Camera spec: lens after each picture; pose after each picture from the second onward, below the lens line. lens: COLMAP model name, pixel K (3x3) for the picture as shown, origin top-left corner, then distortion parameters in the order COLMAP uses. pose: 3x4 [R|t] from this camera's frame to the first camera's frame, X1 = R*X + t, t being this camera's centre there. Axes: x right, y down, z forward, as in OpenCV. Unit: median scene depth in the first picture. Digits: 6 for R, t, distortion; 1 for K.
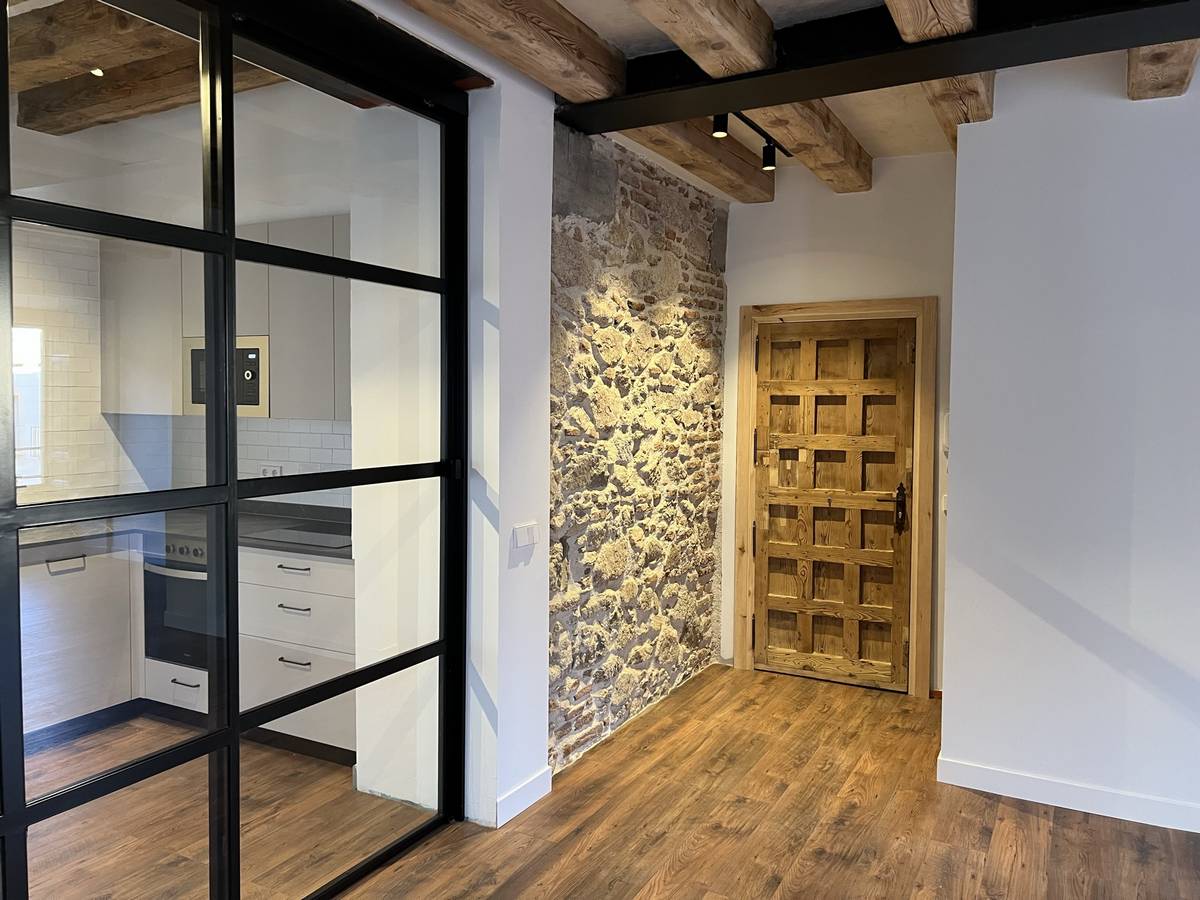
lens RADIAL K [[903.9, 0, 597.0], [0, 903.9, 437.1], [0, 0, 1]] dist [0.100351, -0.129986]
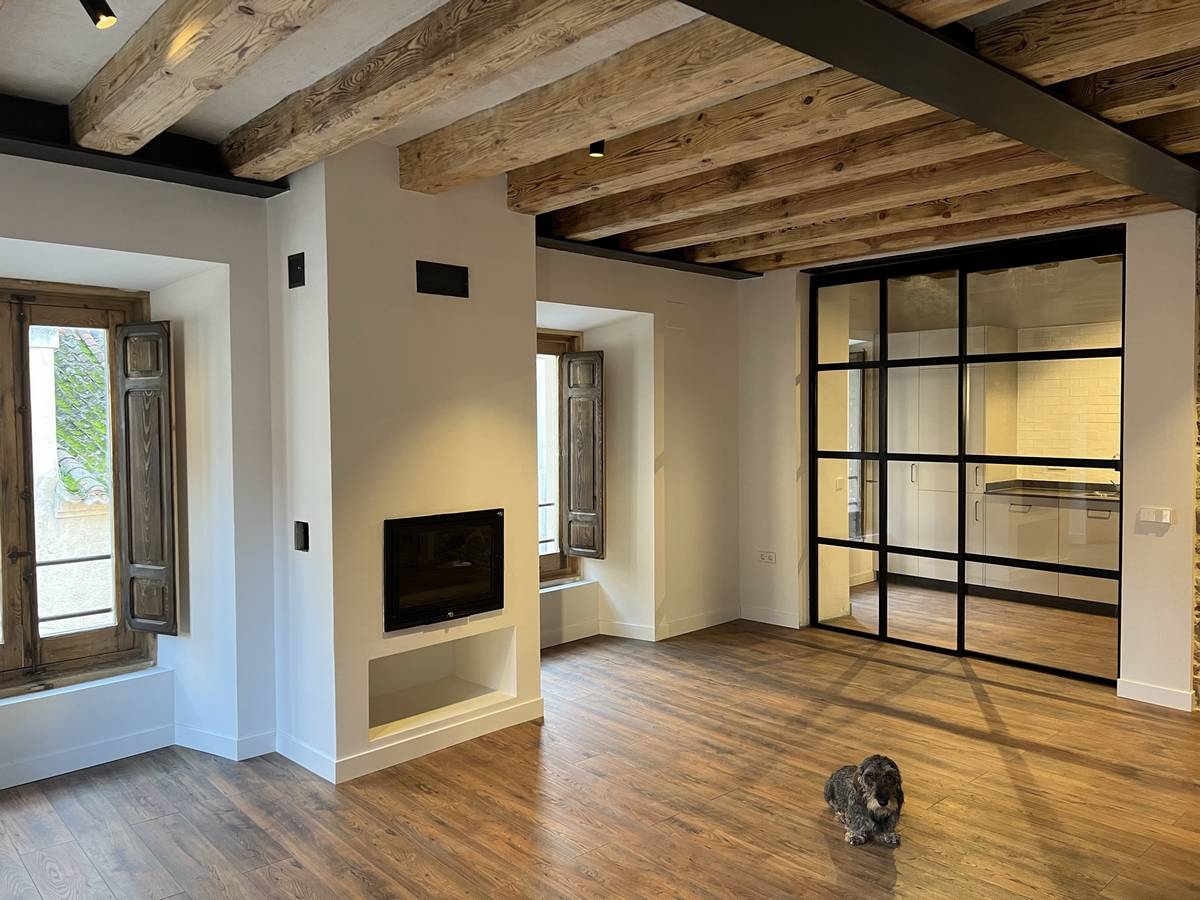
lens RADIAL K [[902.0, 0, 592.9], [0, 902.0, 448.1], [0, 0, 1]] dist [0.056009, -0.058949]
pose [[-0.342163, 0.035014, -0.938988, 1.379936], [-0.034905, 0.998142, 0.049939, -0.035697], [0.938992, 0.049863, -0.340305, 0.557531]]
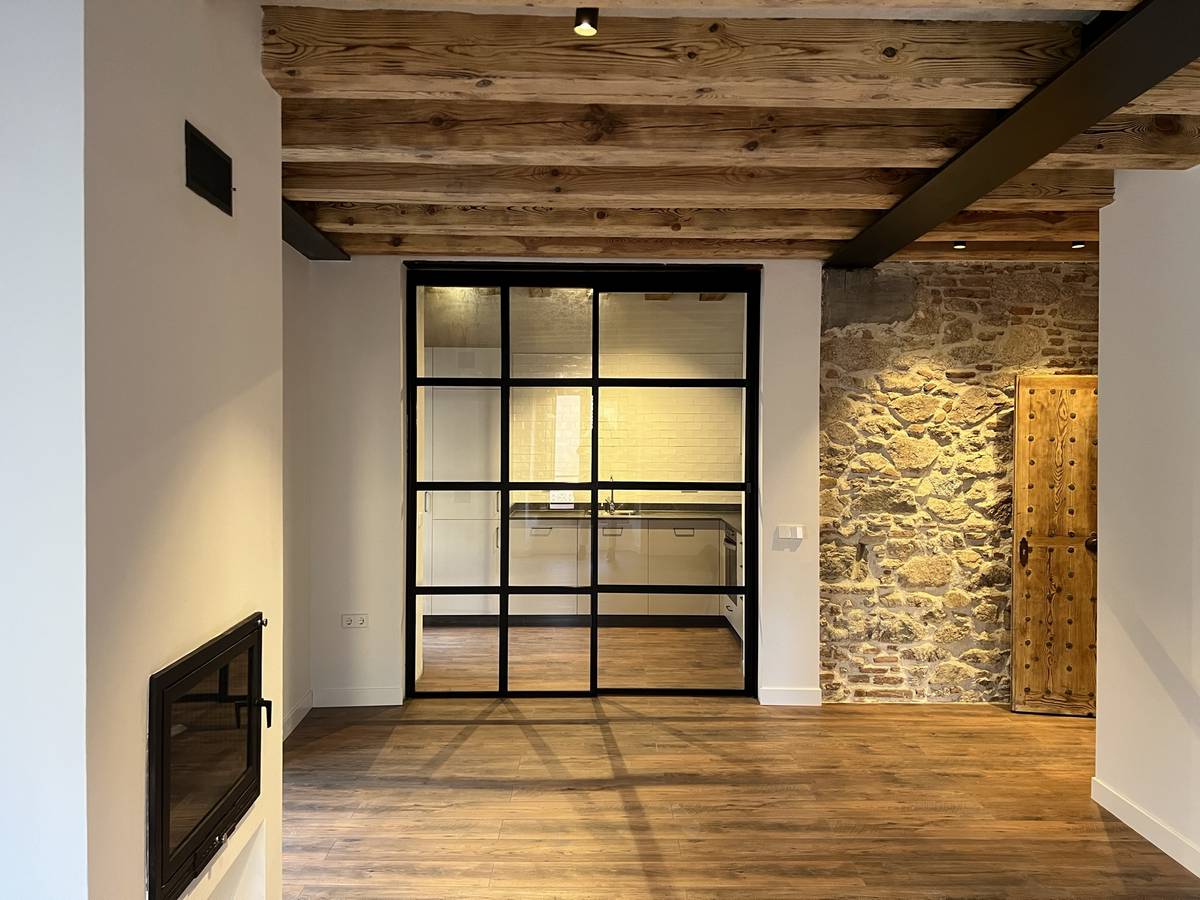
lens RADIAL K [[903.9, 0, 597.0], [0, 903.9, 437.1], [0, 0, 1]] dist [0.100351, -0.129986]
pose [[0.482788, 0.001928, -0.875735, 1.005185], [-0.040073, 0.998999, -0.019892, -0.012176], [0.874820, 0.044697, 0.482382, -0.070022]]
